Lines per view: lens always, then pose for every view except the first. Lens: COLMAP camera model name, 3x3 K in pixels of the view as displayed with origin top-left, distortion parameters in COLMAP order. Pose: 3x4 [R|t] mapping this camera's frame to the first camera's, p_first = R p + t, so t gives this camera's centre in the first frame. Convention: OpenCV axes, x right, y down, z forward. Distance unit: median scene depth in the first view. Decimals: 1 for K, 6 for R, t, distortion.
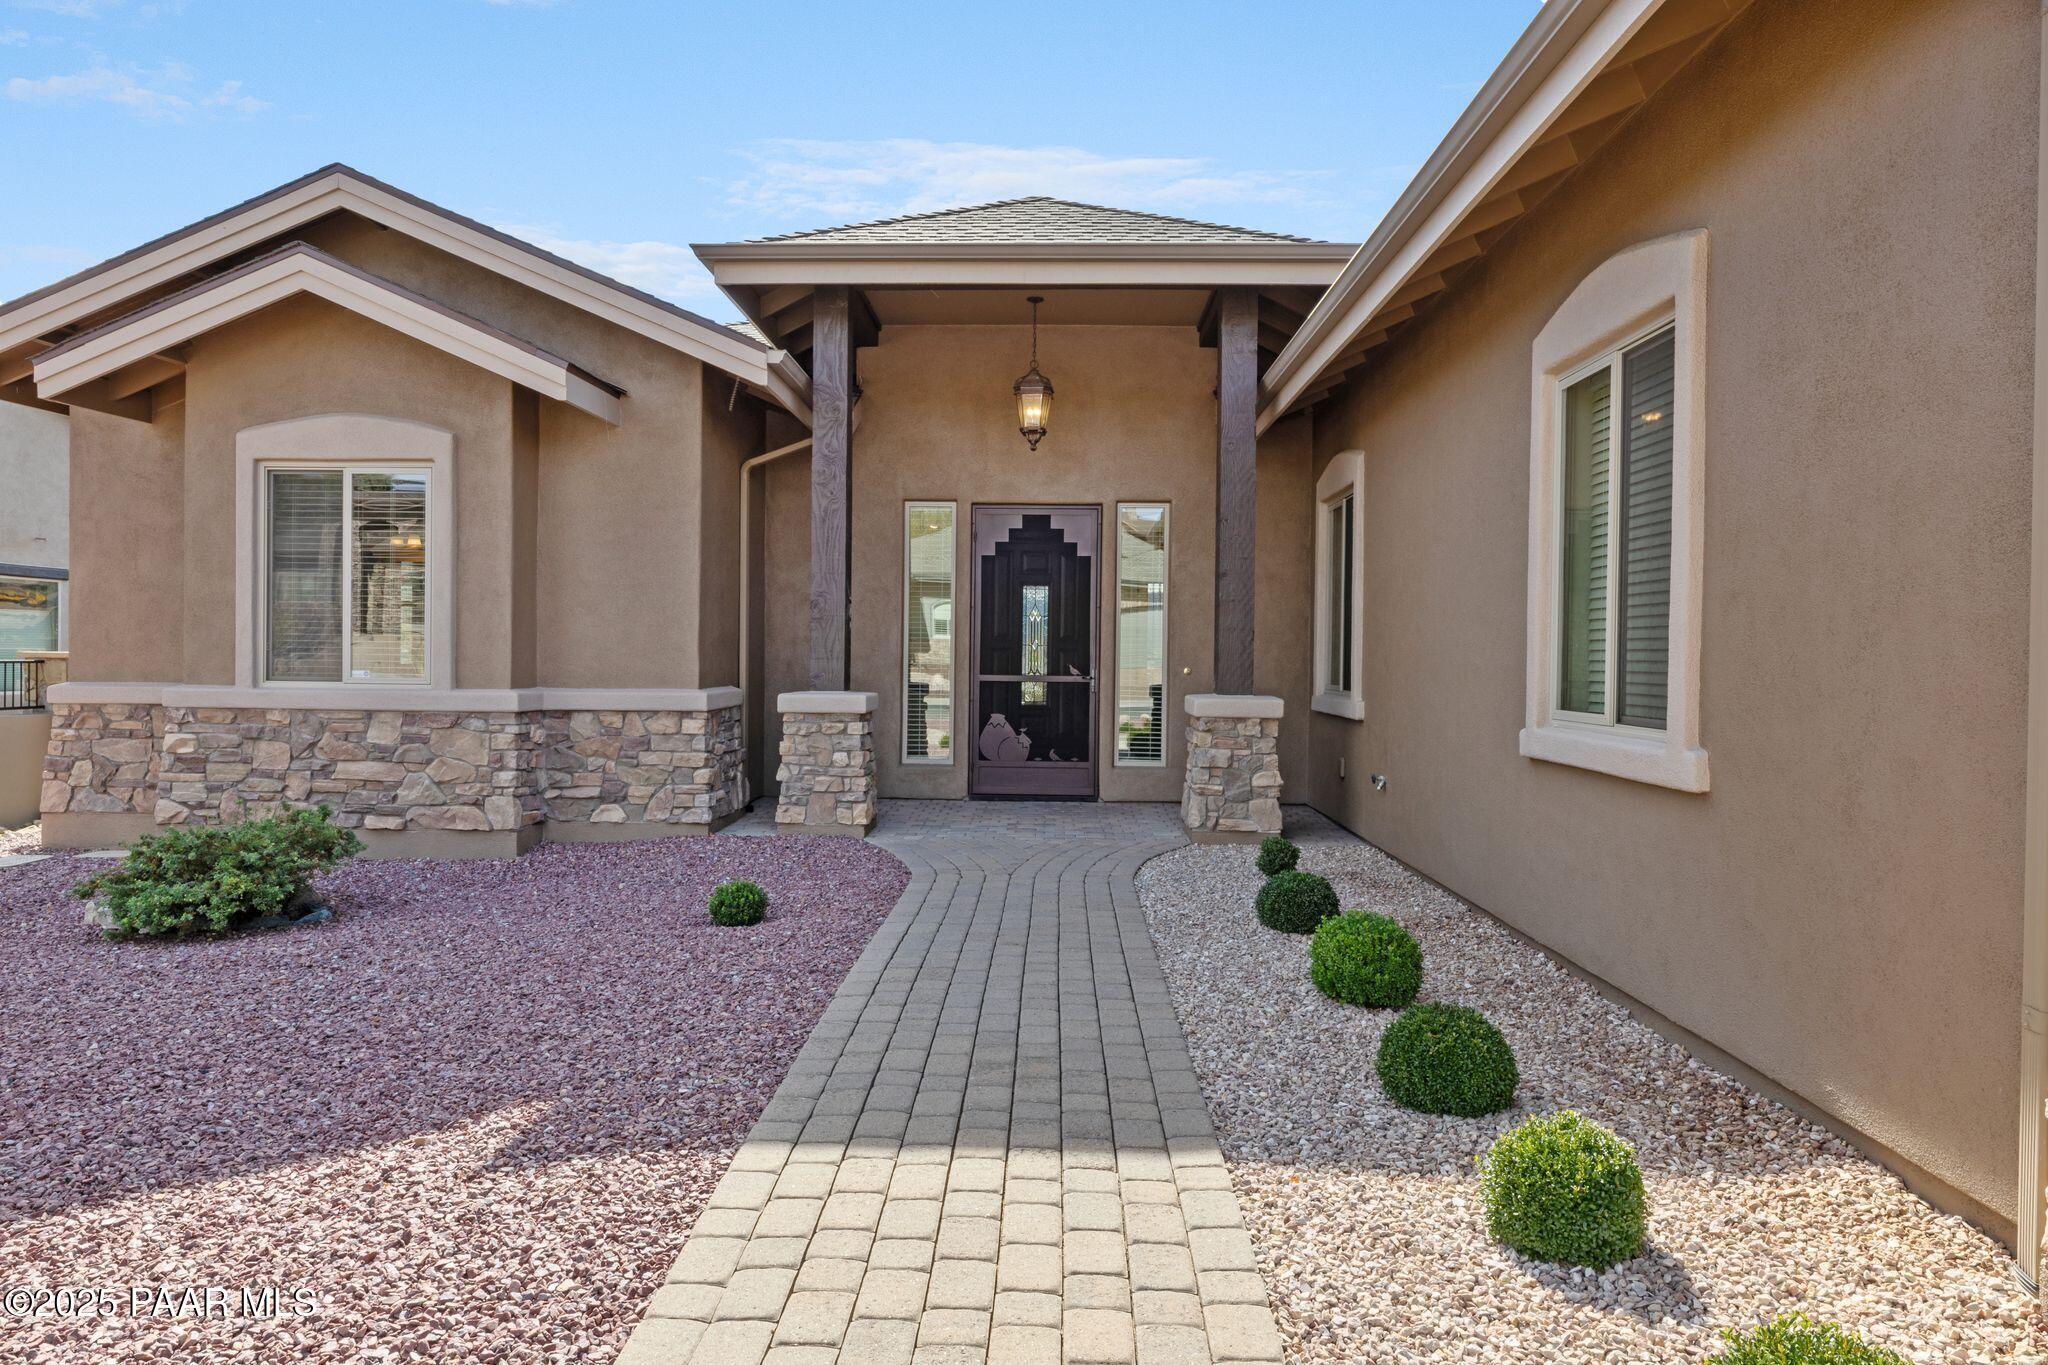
lens RADIAL K [[1190.5, 0, 1024.0], [0, 1190.5, 682.5], [0, 0, 1]] dist [-0.014943, 0.000057]
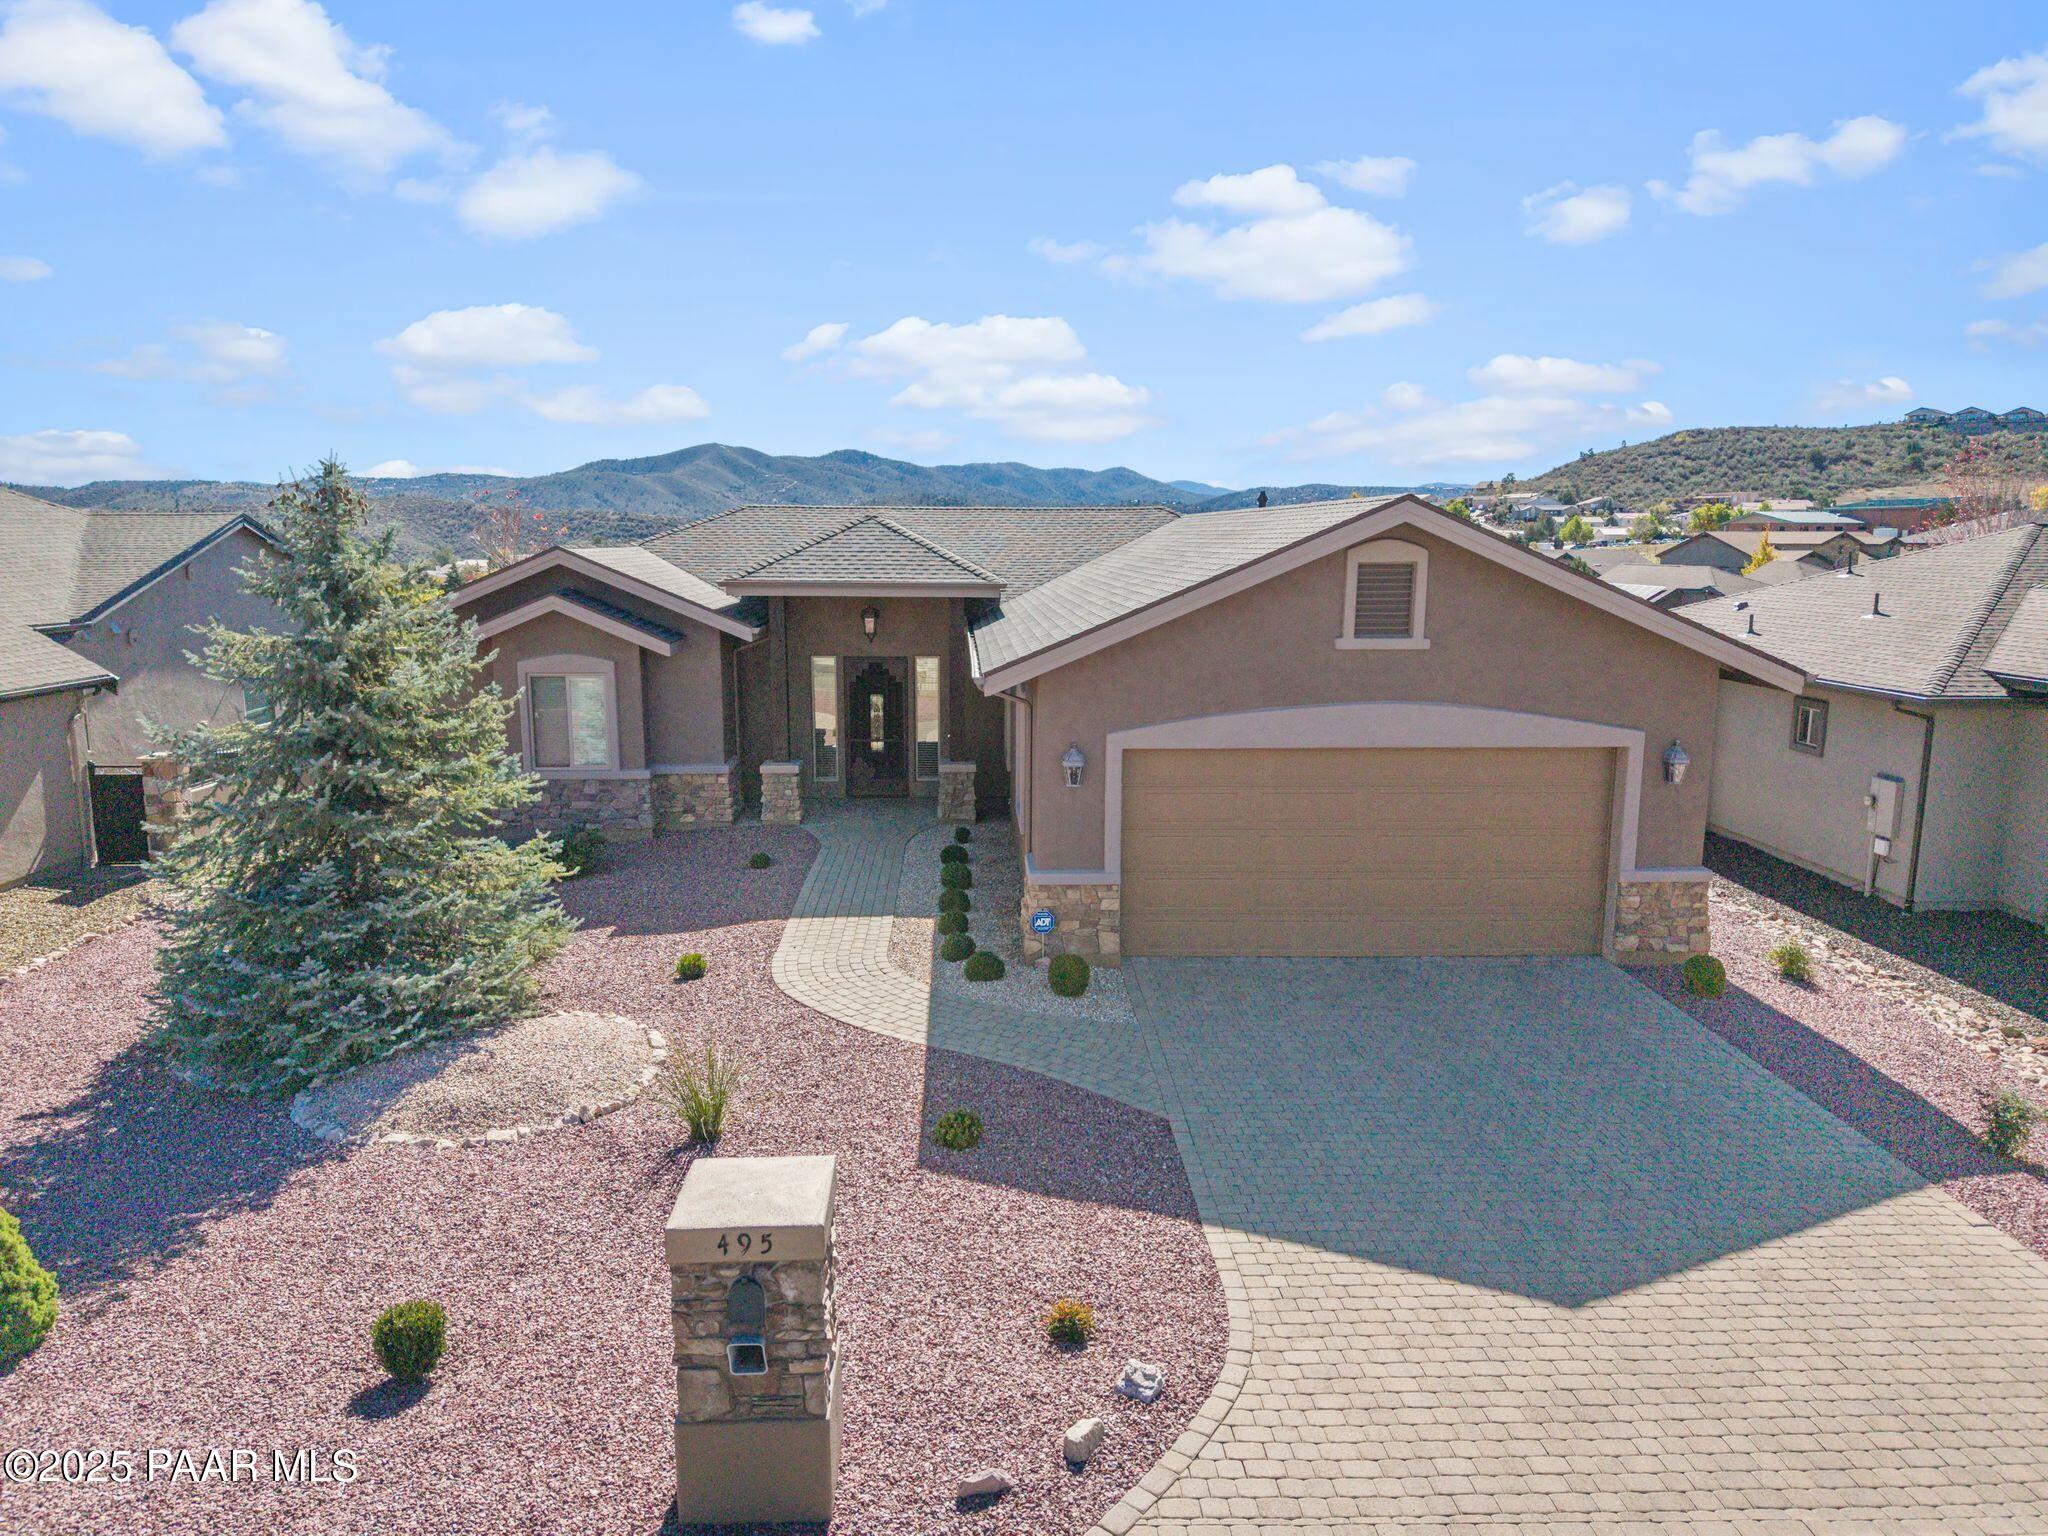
lens RADIAL K [[1289.8, 0, 1024.0], [0, 1289.8, 768.0], [0, 0, 1]] dist [0.083118, -0.078807]
pose [[0.997776, -0.021751, 0.063013, 0.154265], [0.010954, 0.985918, 0.166872, -0.417877], [-0.065756, -0.165810, 0.983963, -1.580984]]
